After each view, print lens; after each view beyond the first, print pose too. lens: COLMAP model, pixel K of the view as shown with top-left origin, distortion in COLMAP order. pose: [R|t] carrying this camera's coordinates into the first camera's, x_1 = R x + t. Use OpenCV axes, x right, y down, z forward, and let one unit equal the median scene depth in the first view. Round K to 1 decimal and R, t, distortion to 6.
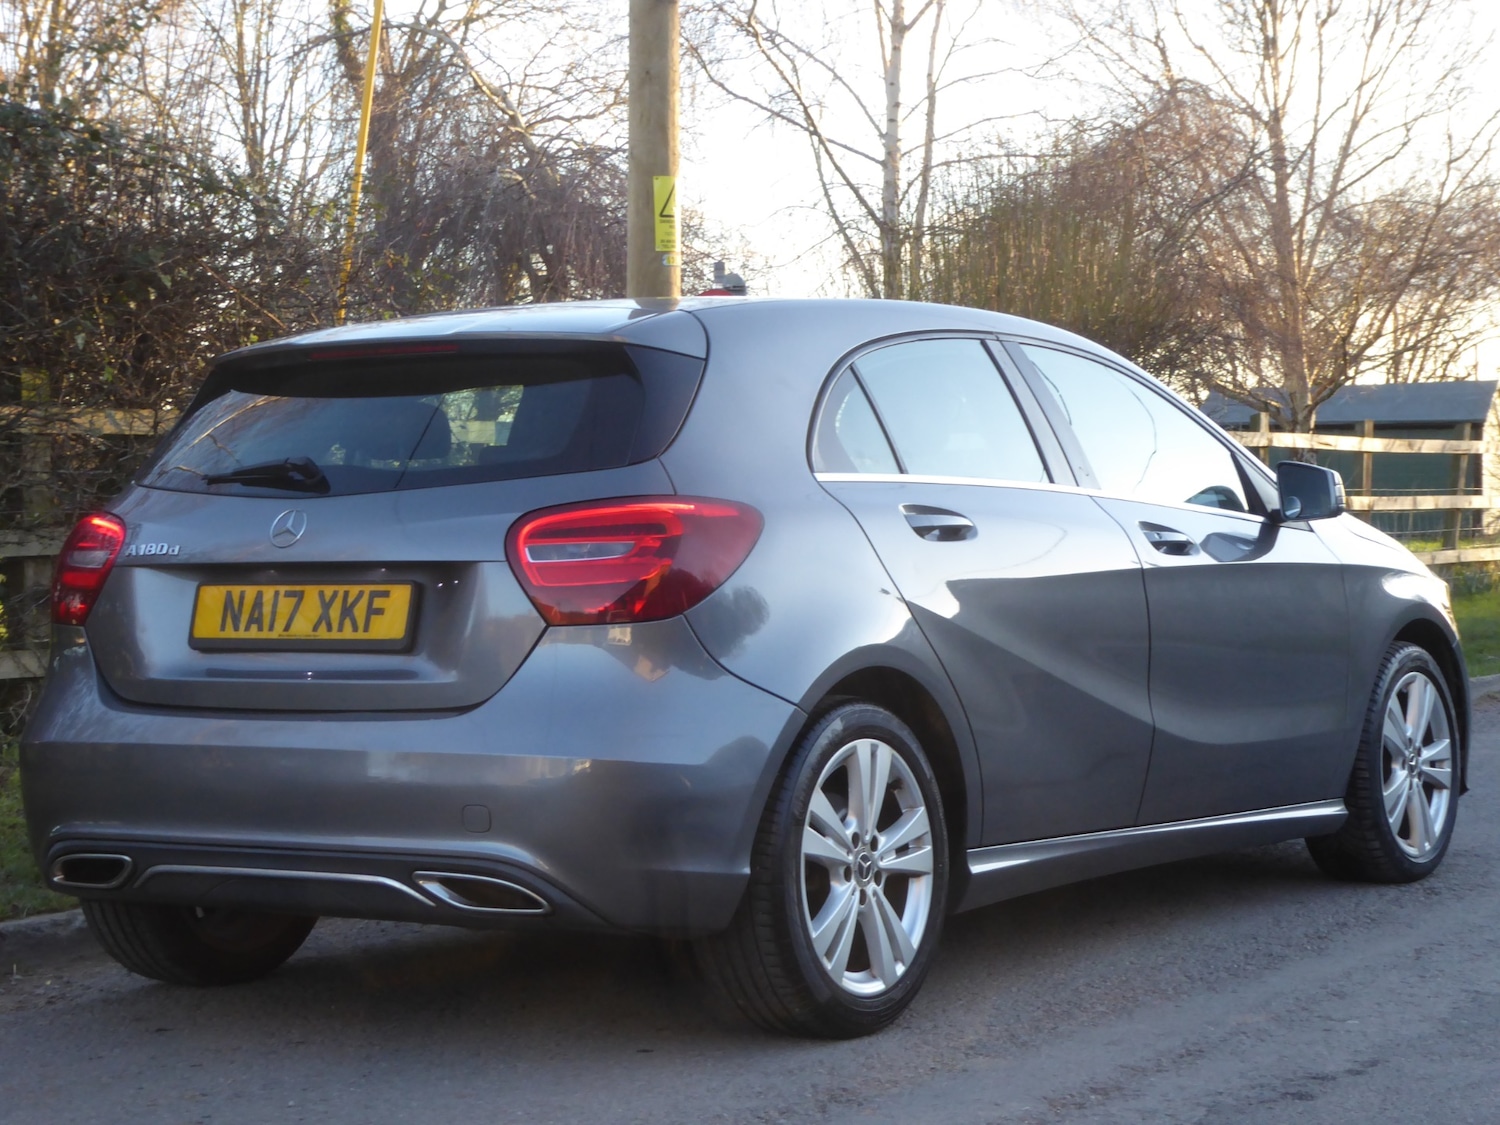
lens RADIAL K [[3227.2, 0, 756.4], [0, 3227.2, 507.9], [0, 0, 1]] dist [0.192605, -0.187368]
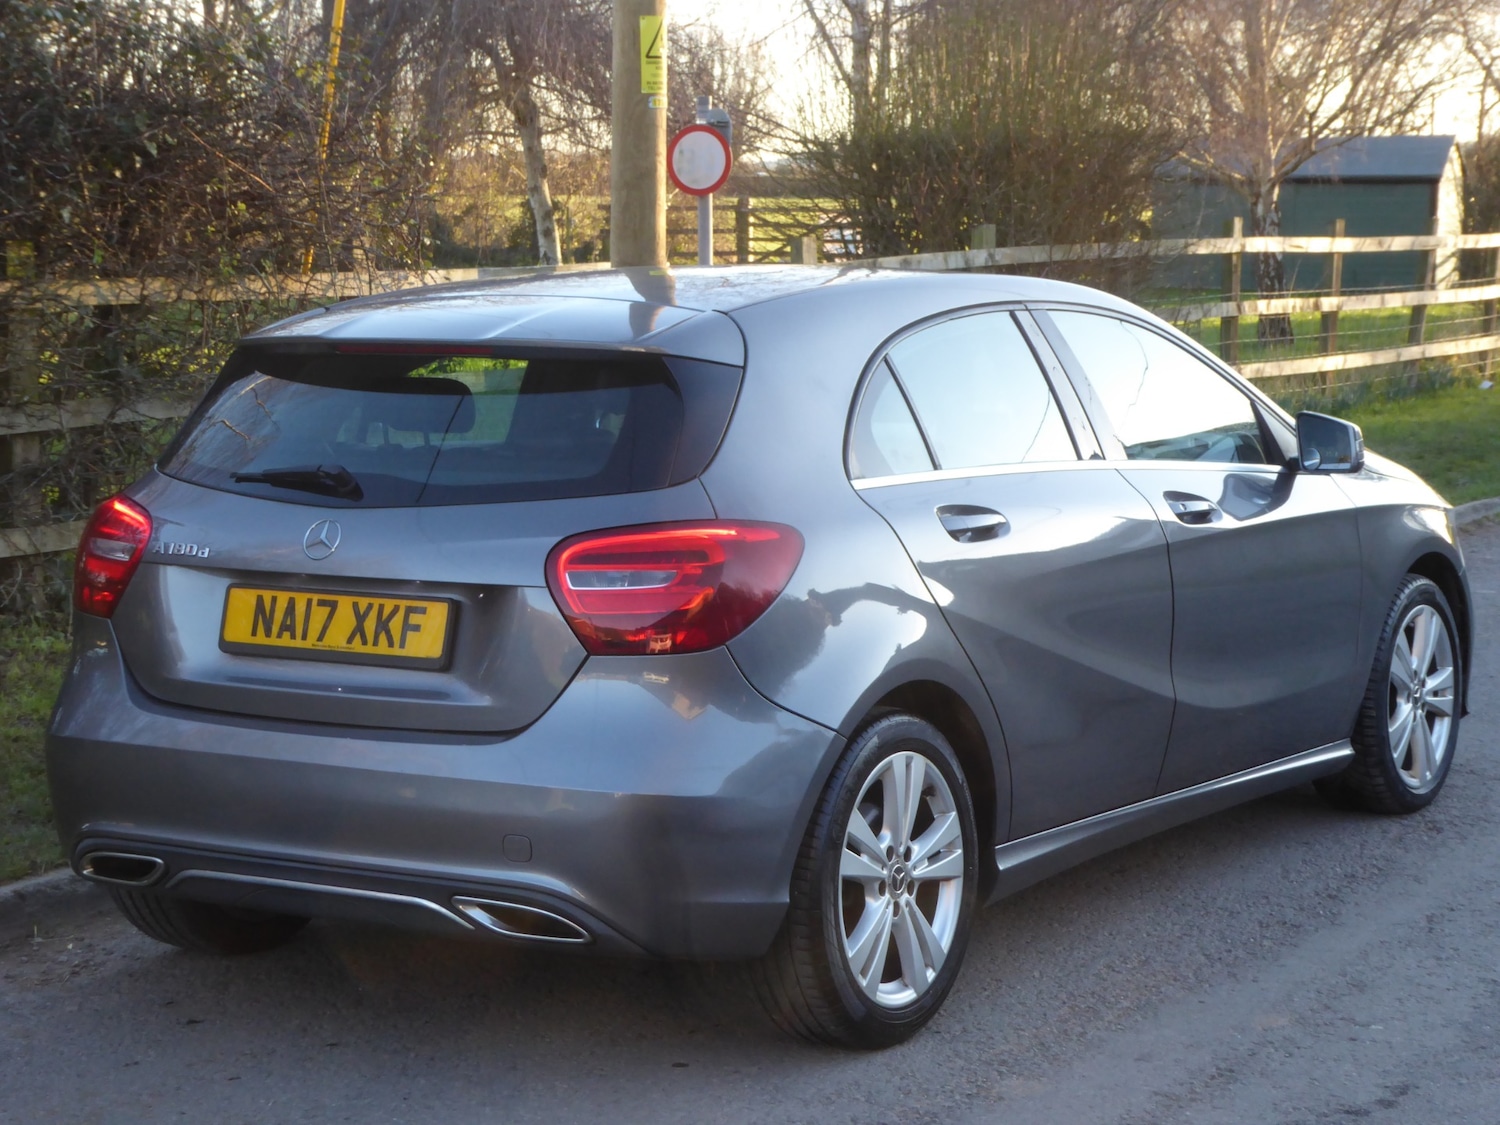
lens RADIAL K [[3227.2, 0, 756.4], [0, 3227.2, 507.9], [0, 0, 1]] dist [0.192605, -0.187368]
pose [[0.999734, 0.009310, 0.021086, -0.031794], [-0.011259, 0.995483, 0.094266, -0.094811], [-0.020113, -0.094478, 0.995324, 0.013358]]
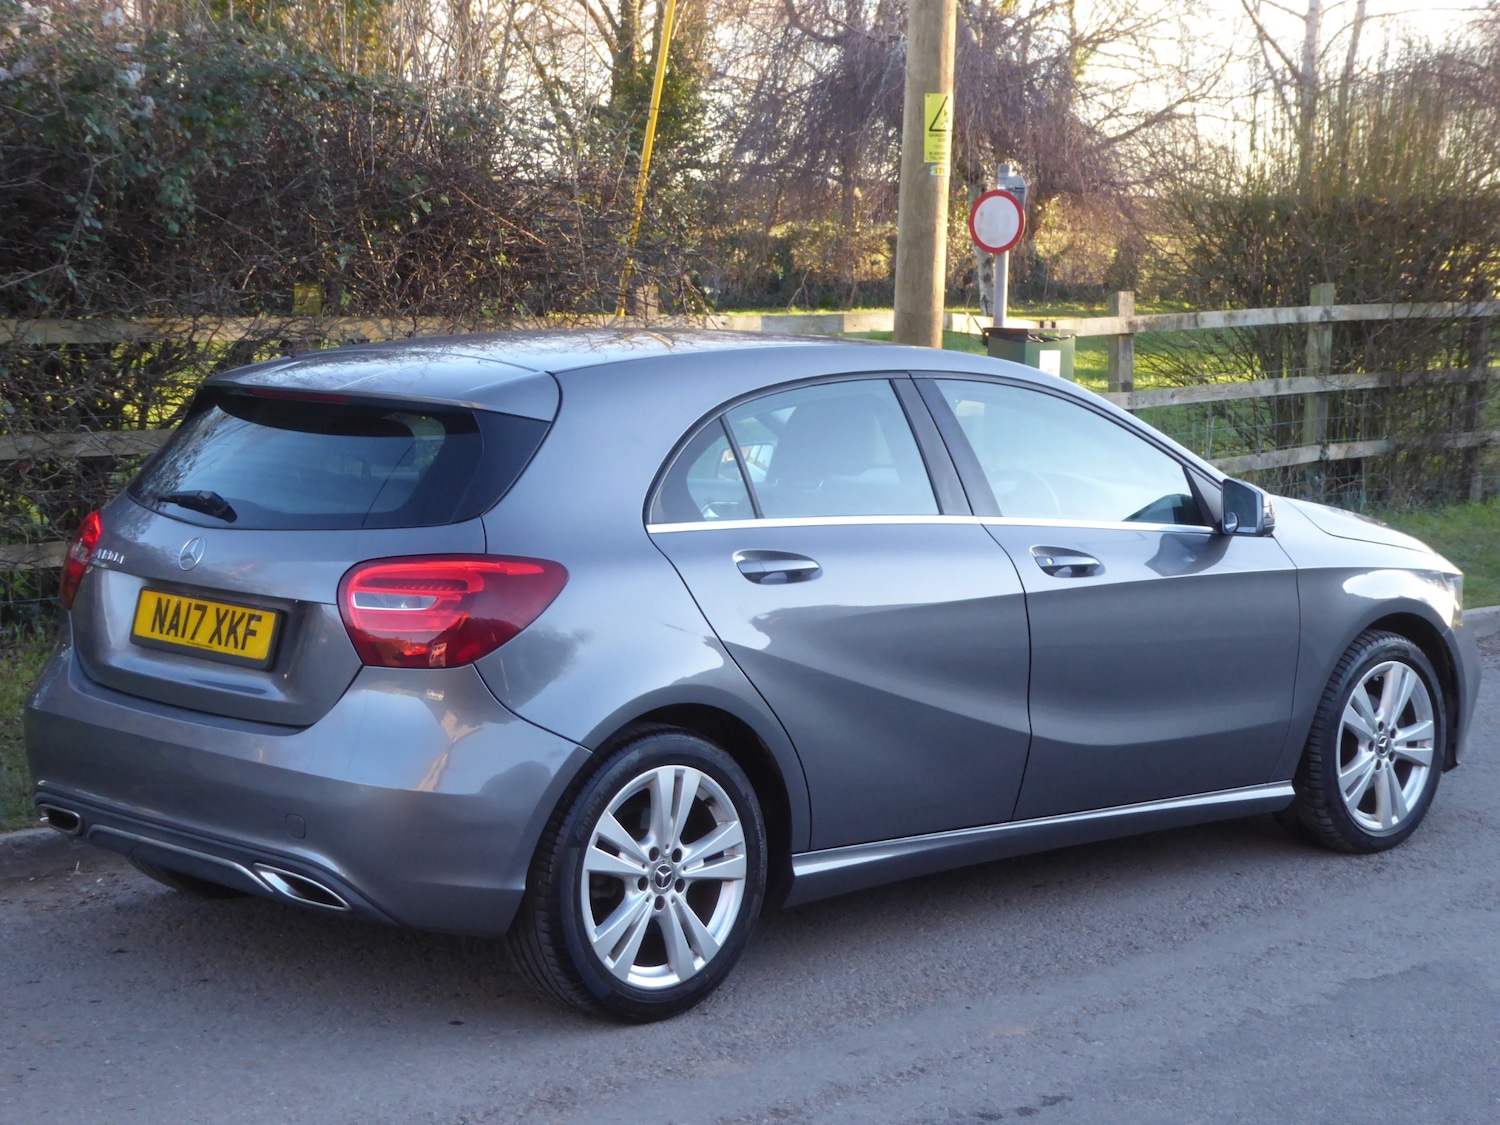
lens RADIAL K [[2929.4, 0, 751.0], [0, 2929.4, 476.7], [0, 0, 1]] dist [0.119104, -0.013125]
pose [[0.973986, 0.053476, -0.220207, 0.276342], [-0.034700, 0.995492, 0.088269, -0.118570], [0.223934, -0.078331, 0.971451, 0.011920]]
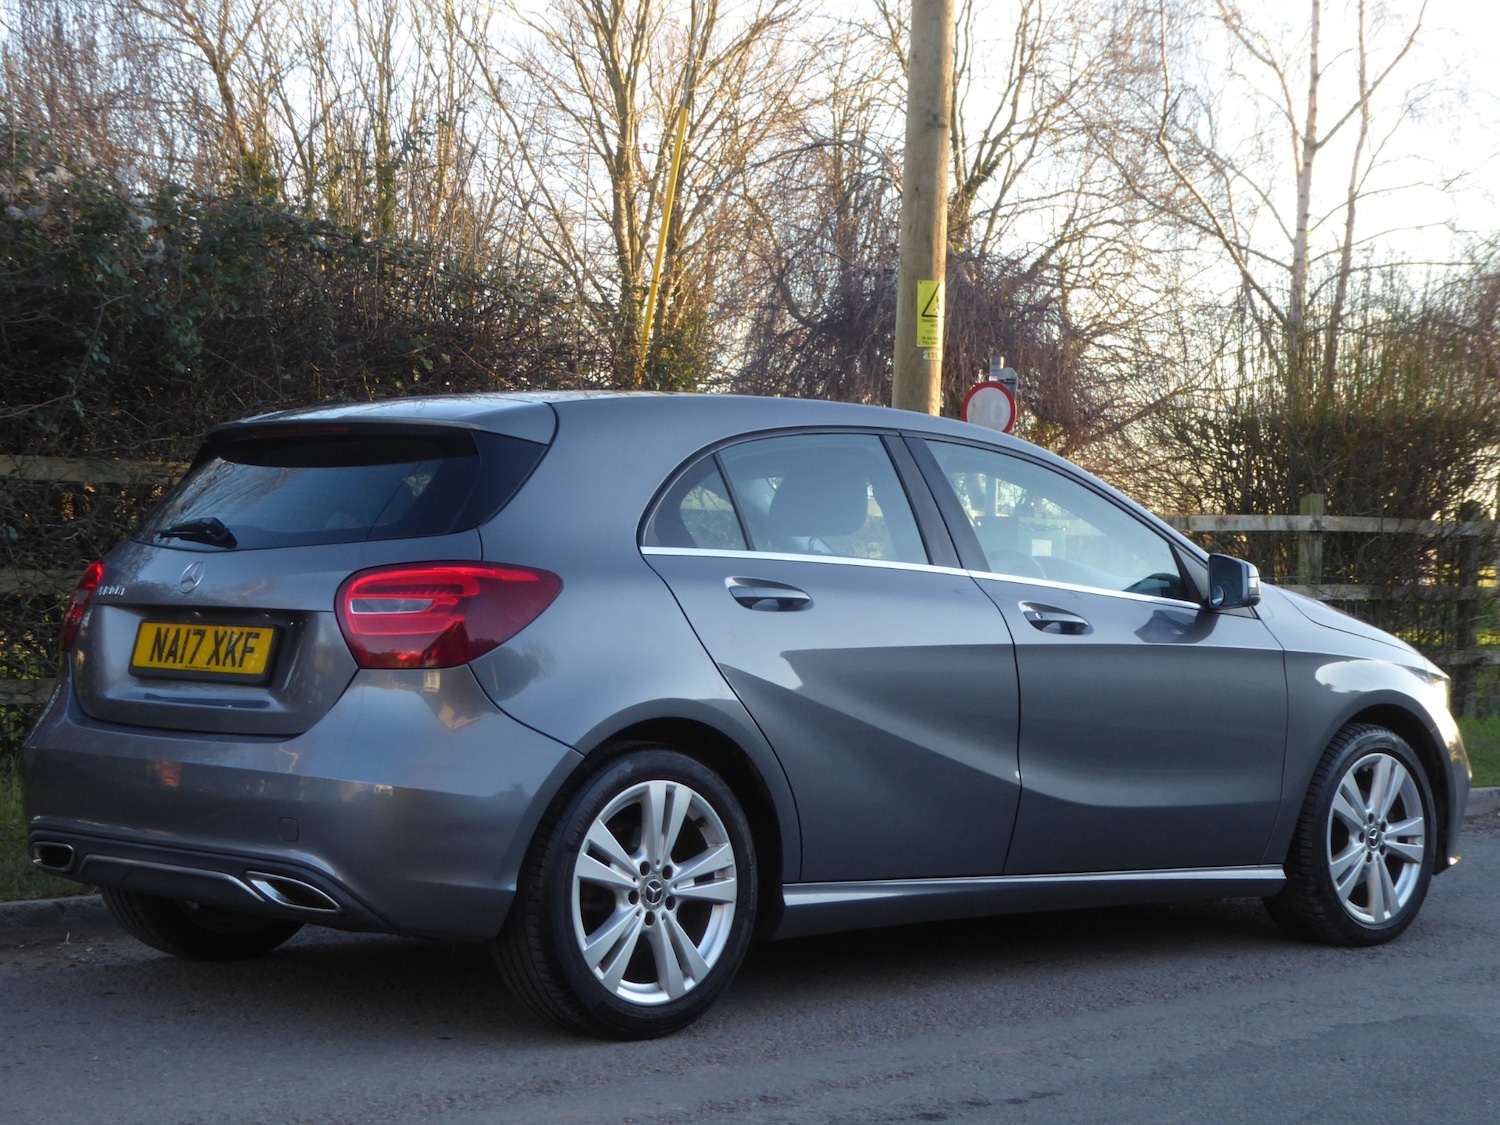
lens RADIAL K [[2929.4, 0, 751.0], [0, 2929.4, 476.7], [0, 0, 1]] dist [0.119104, -0.013125]
pose [[0.973914, 0.031676, -0.224695, 0.287783], [-0.038750, 0.998880, -0.027141, -0.008804], [0.223584, 0.035140, 0.974051, -0.009328]]
